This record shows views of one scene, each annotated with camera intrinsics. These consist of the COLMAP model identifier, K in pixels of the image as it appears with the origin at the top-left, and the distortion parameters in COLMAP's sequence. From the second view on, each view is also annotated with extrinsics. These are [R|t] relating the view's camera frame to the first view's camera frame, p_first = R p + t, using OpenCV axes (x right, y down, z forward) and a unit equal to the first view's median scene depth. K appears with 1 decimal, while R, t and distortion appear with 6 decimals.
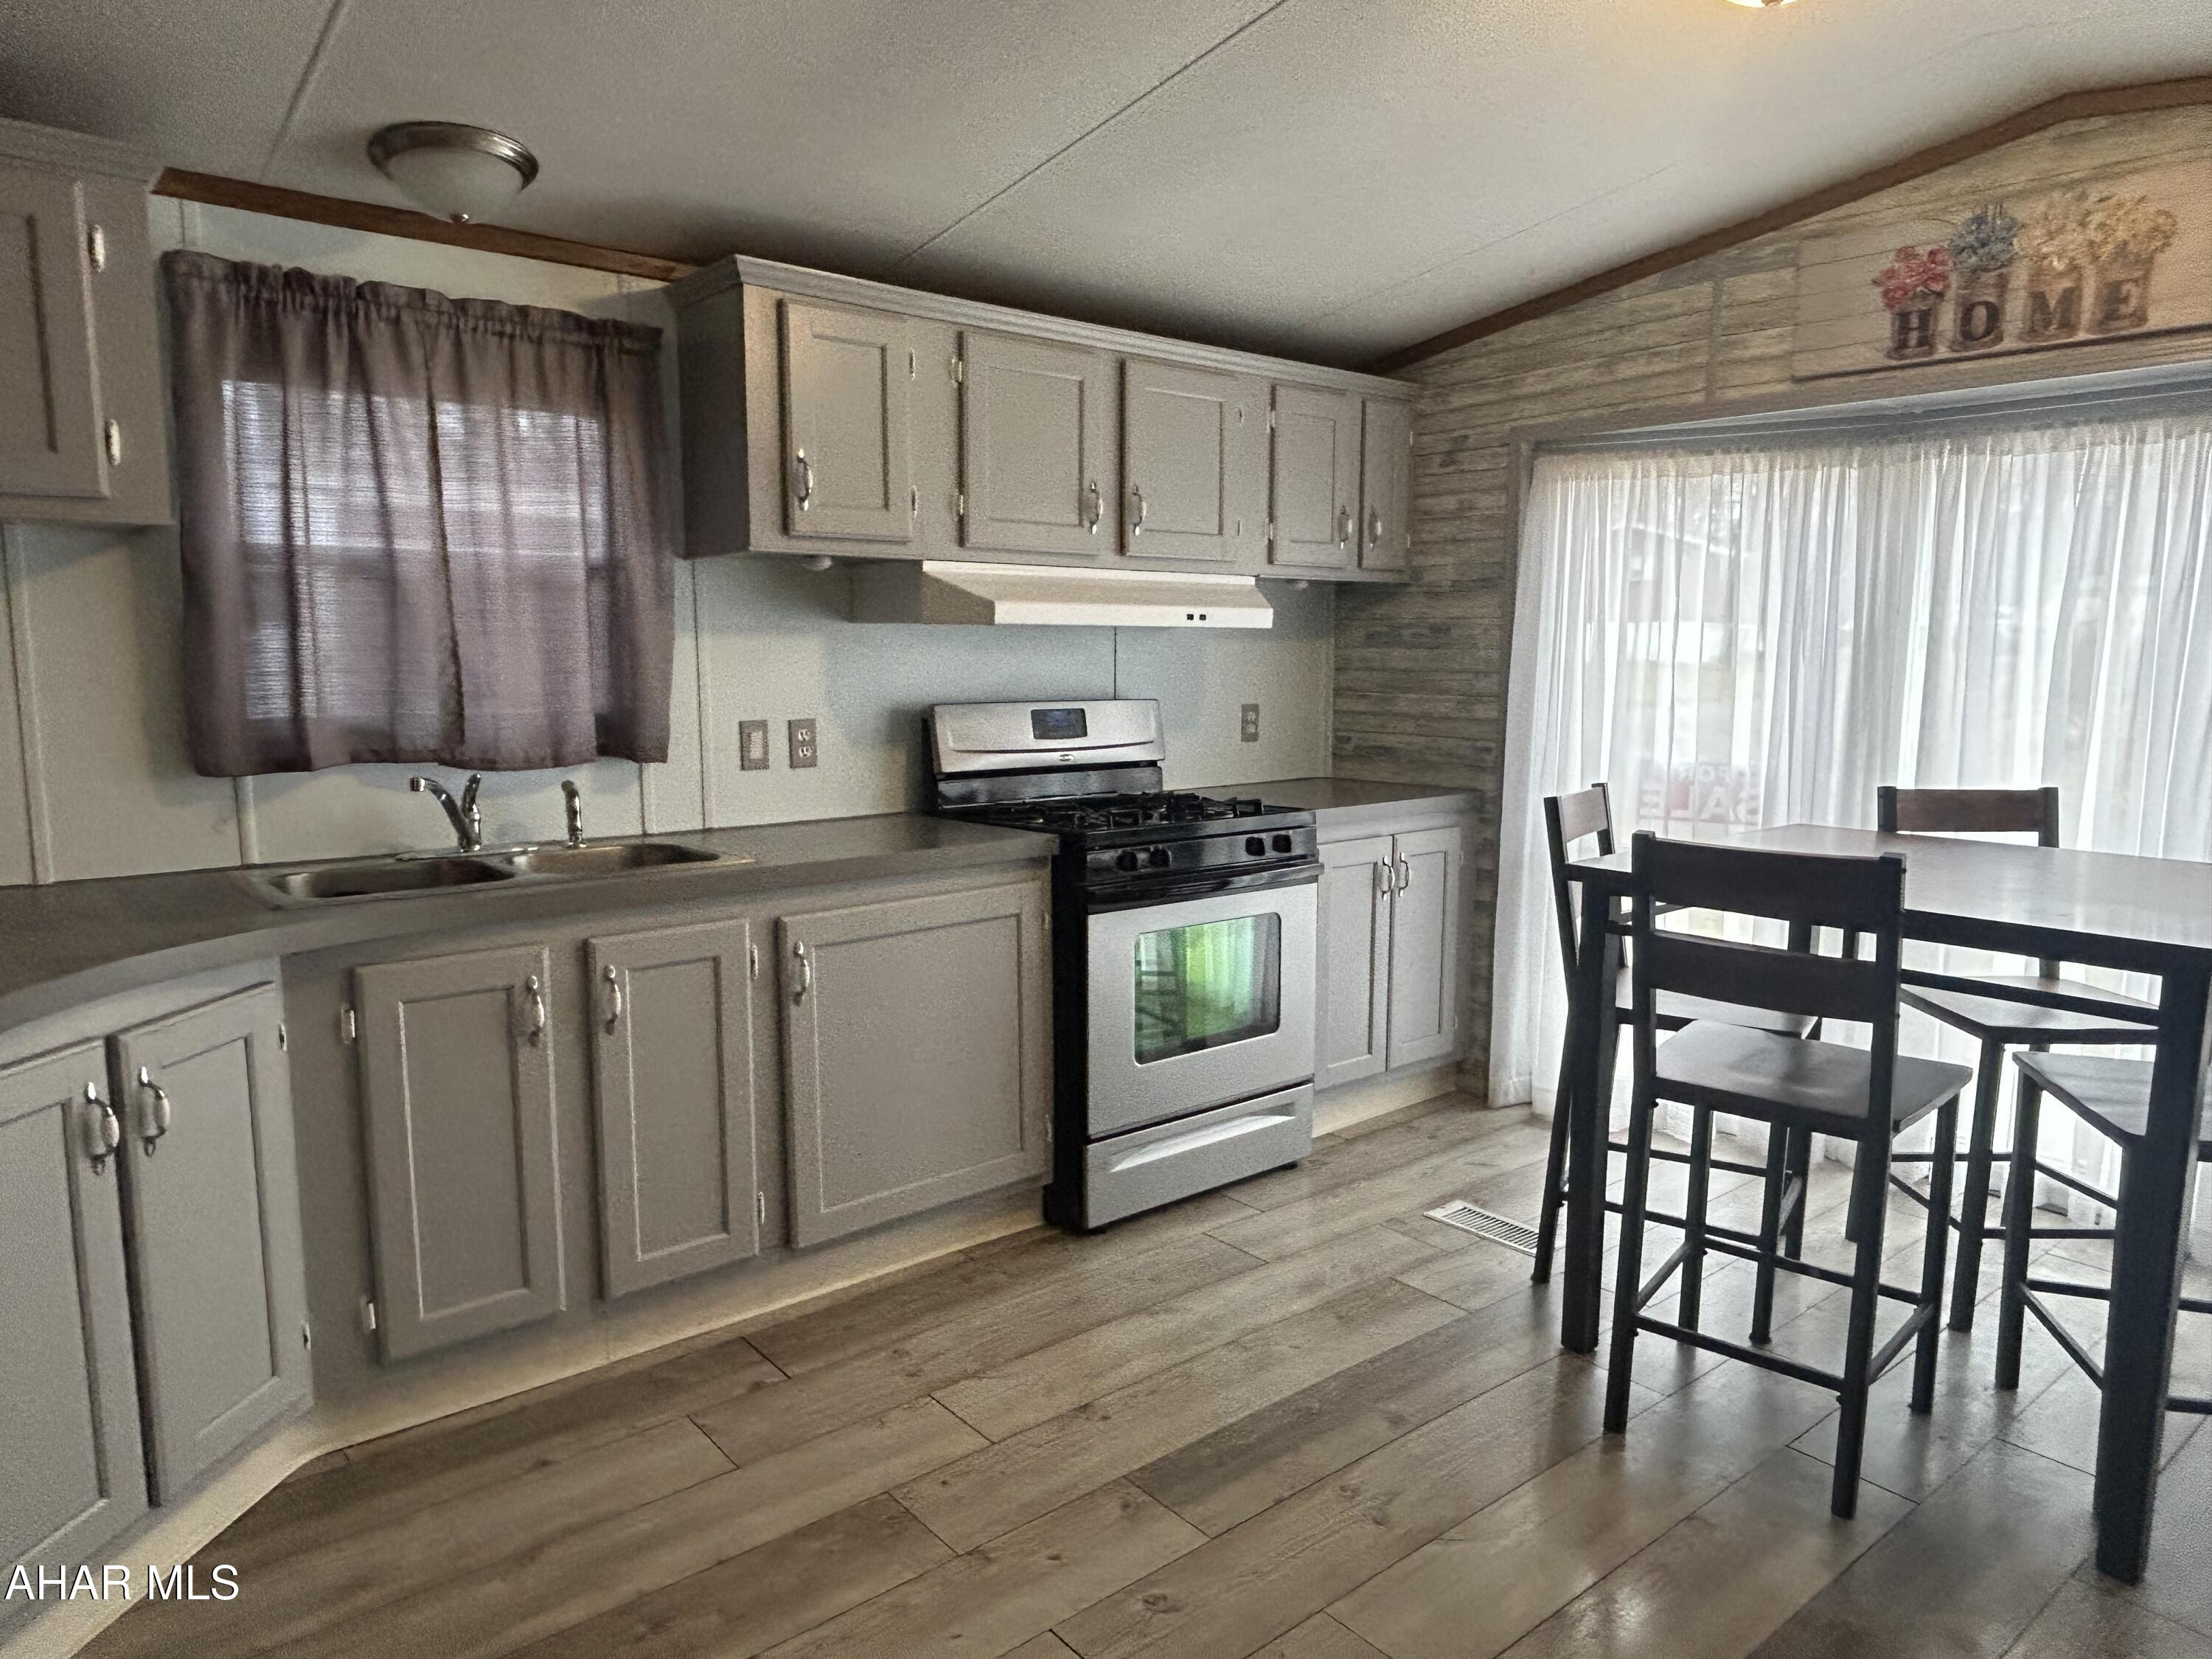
lens RADIAL K [[1408.7, 0, 1100.4], [0, 1408.7, 835.3], [0, 0, 1]] dist [0.005682, -0.012651]
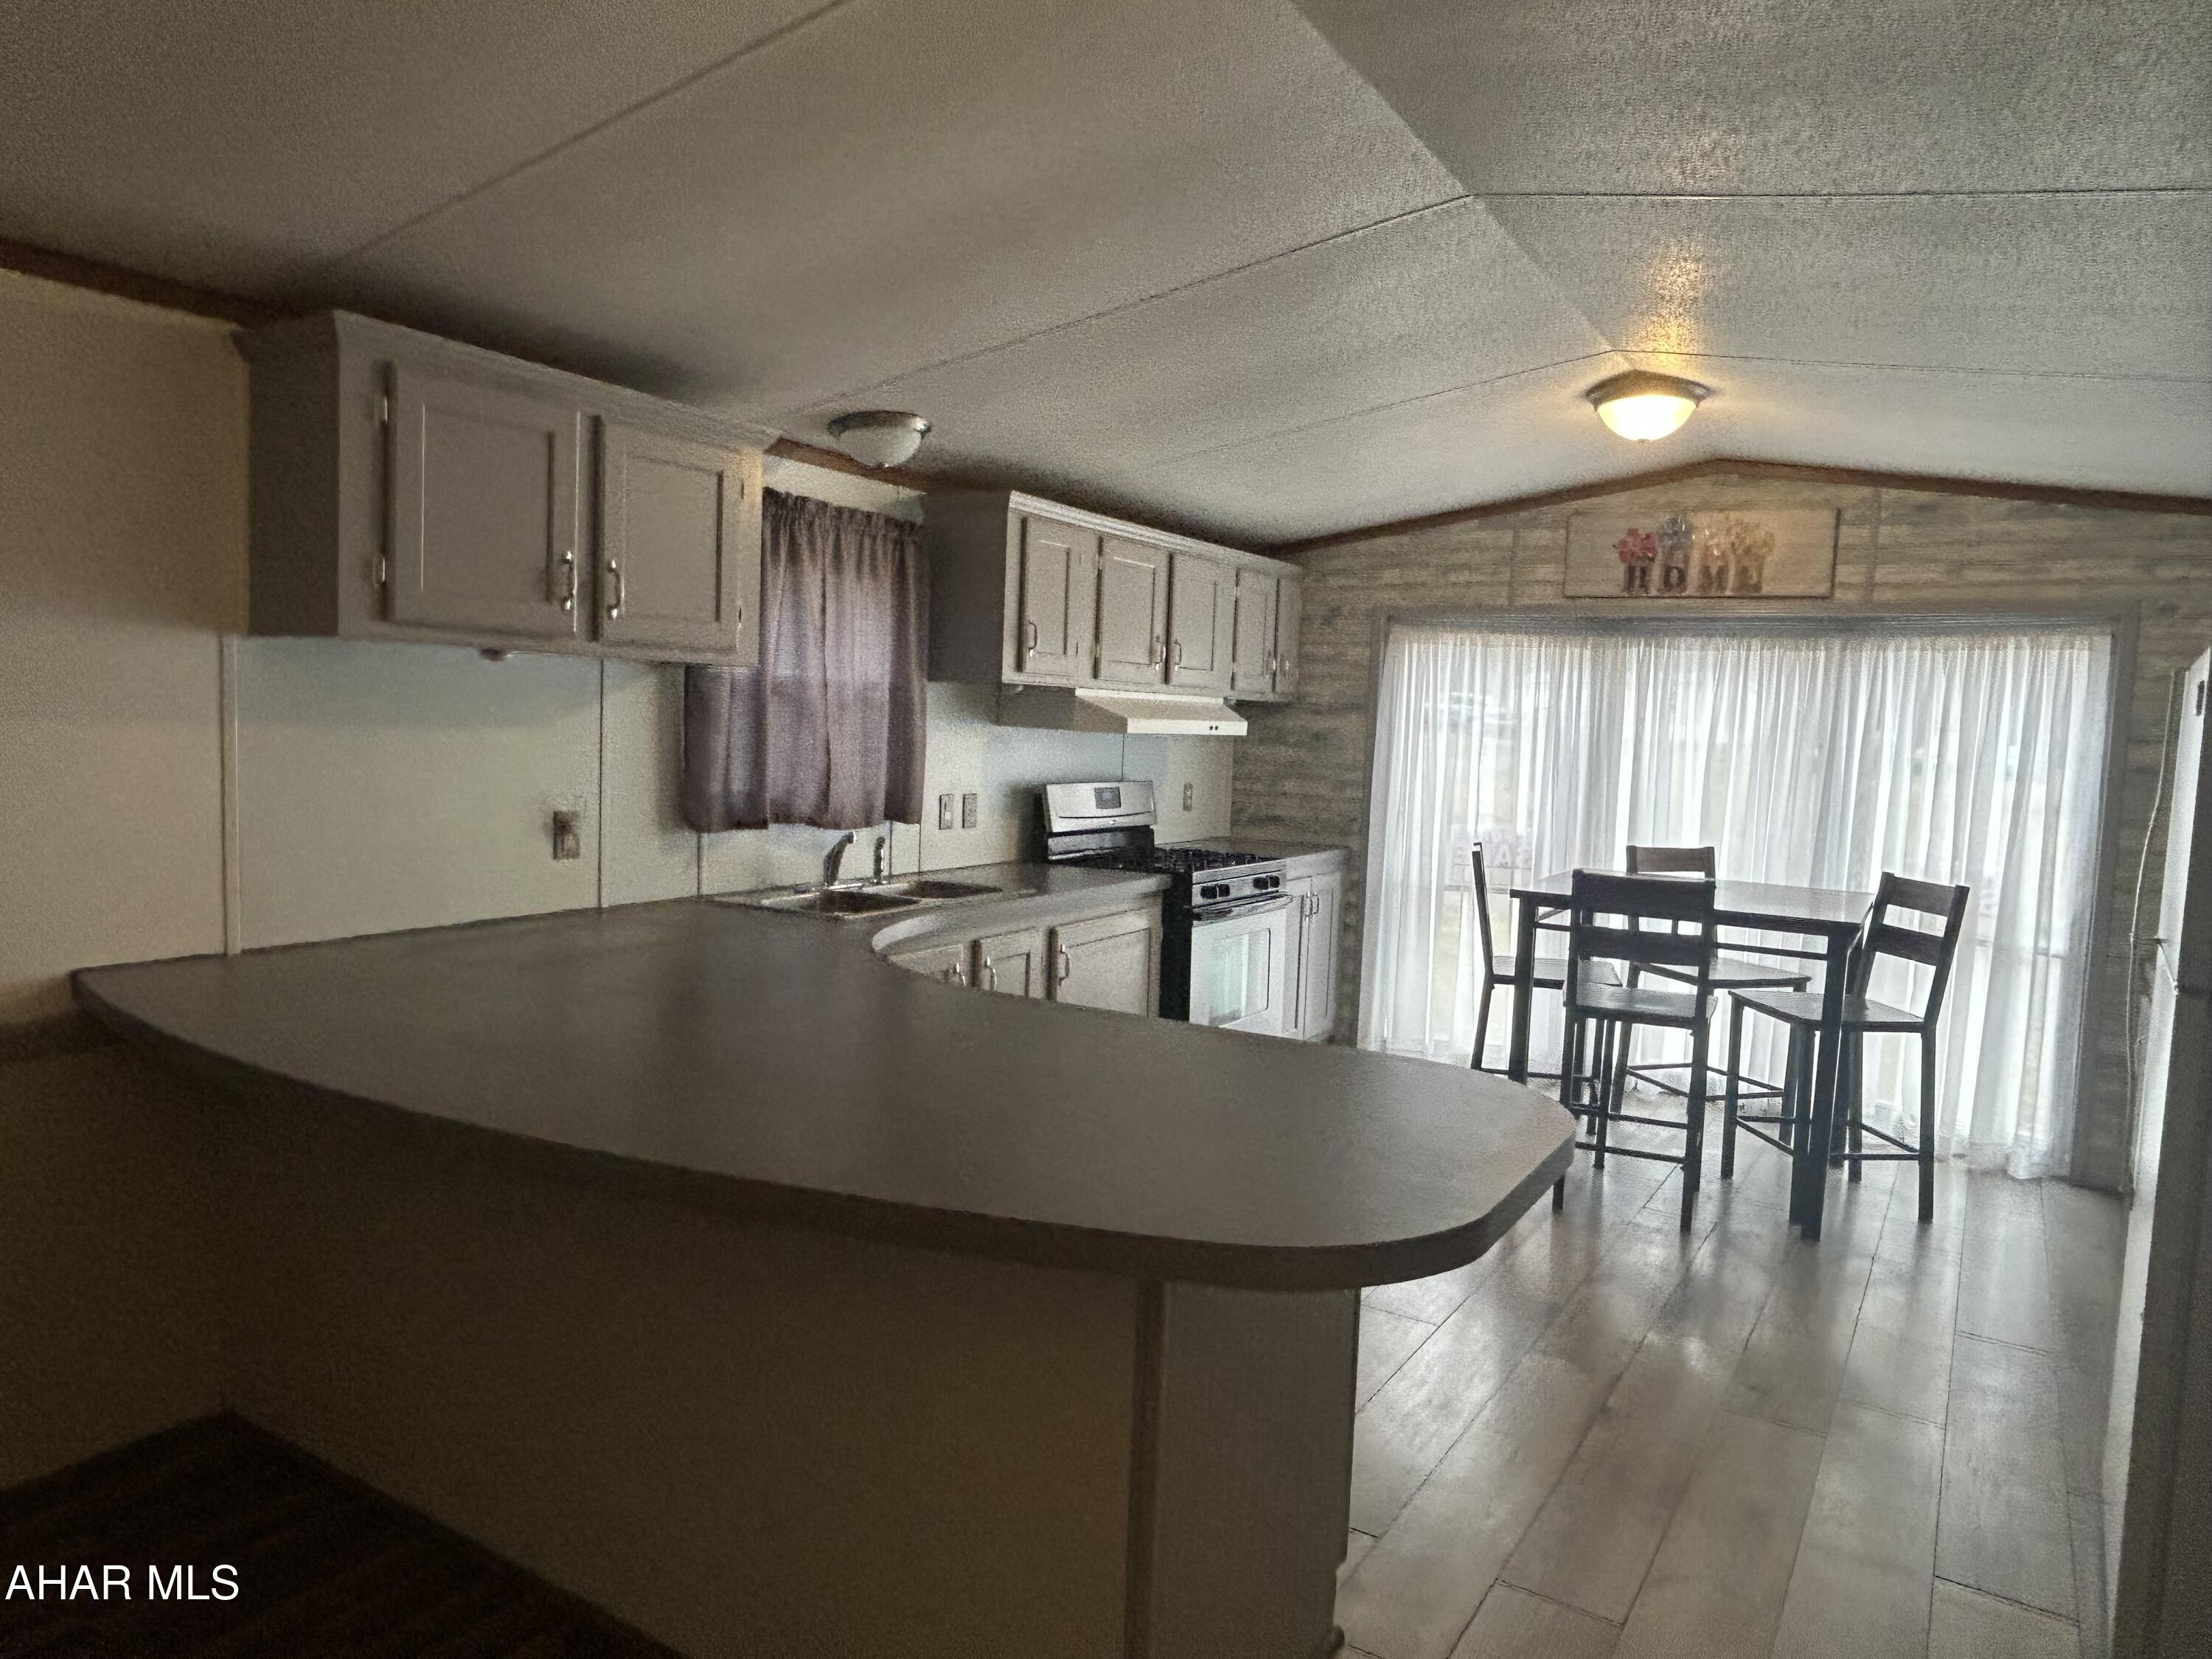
lens RADIAL K [[1408.7, 0, 1106.1], [0, 1408.7, 827.2], [0, 0, 1]] dist [0.005682, -0.012651]
pose [[0.949414, 0.008933, 0.313900, -0.554345], [0.006359, 0.998843, -0.047660, 0.019778], [-0.313962, 0.047245, 0.948259, -0.394241]]
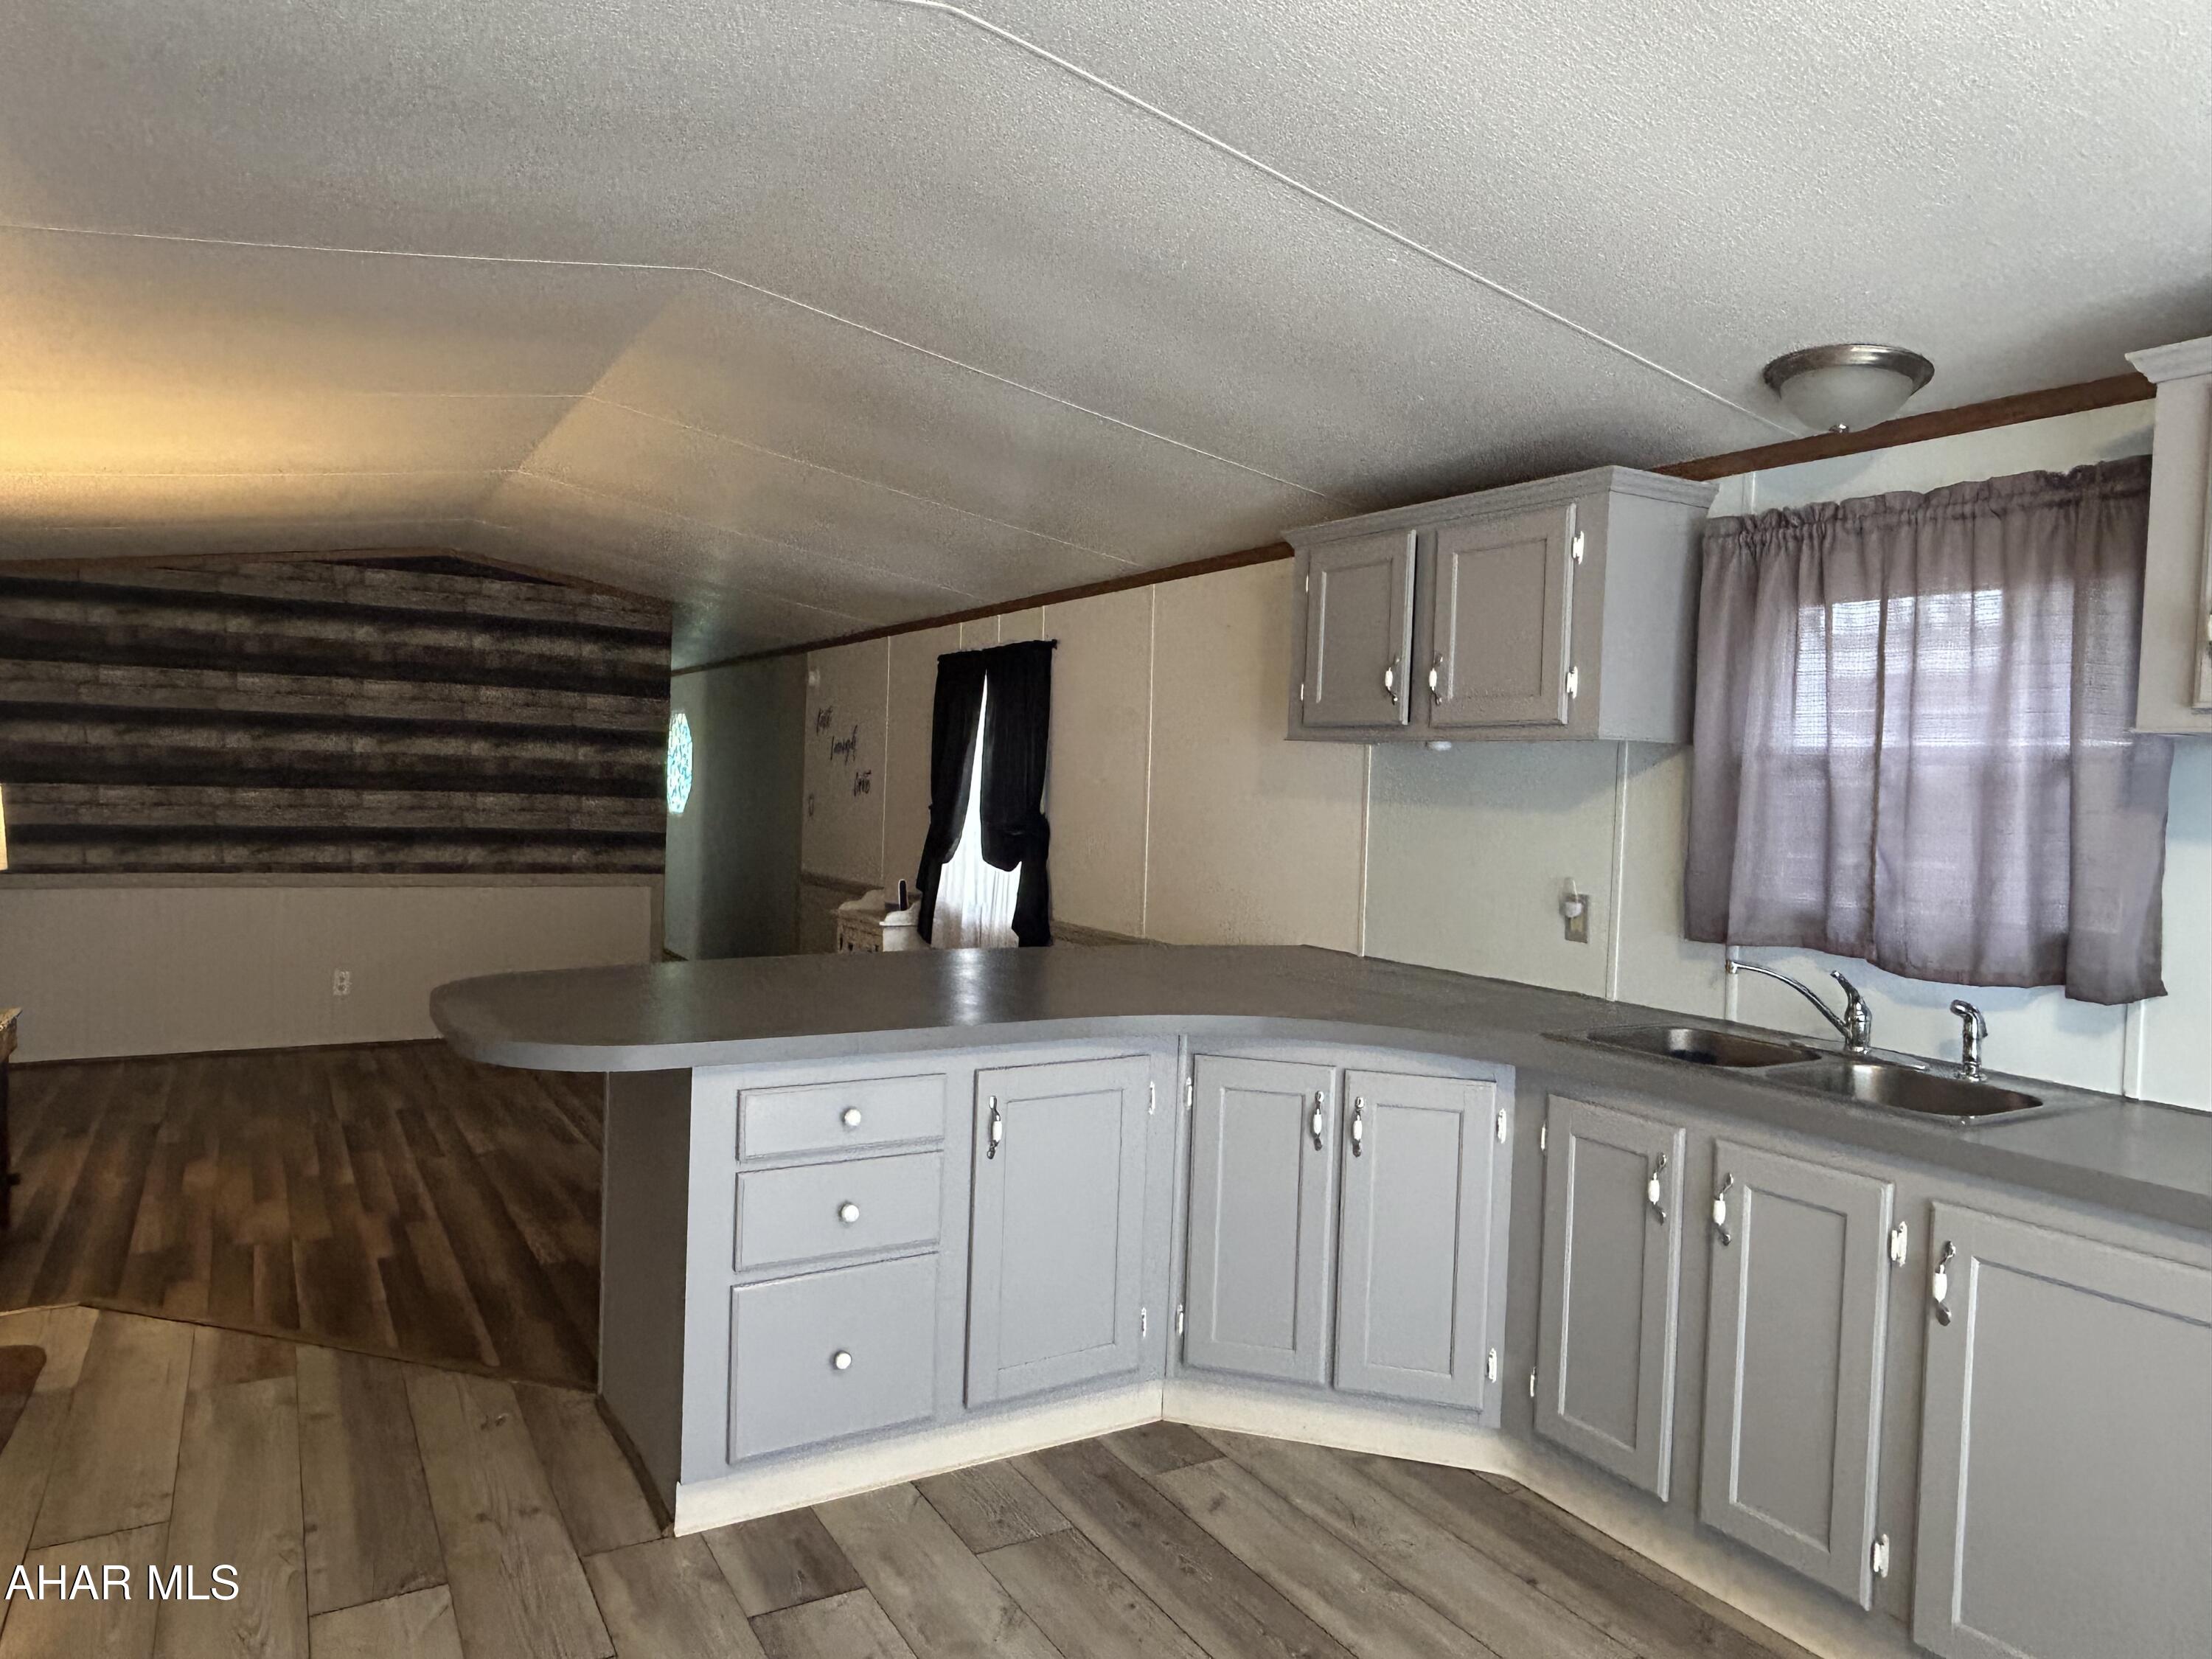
lens RADIAL K [[1408.7, 0, 1094.9], [0, 1408.7, 829.1], [0, 0, 1]] dist [0.005682, -0.012651]
pose [[-0.150372, 0.035548, -0.987990, 0.515164], [-0.160200, 0.985270, 0.059833, -0.099928], [0.975564, 0.167273, -0.142462, 0.527562]]
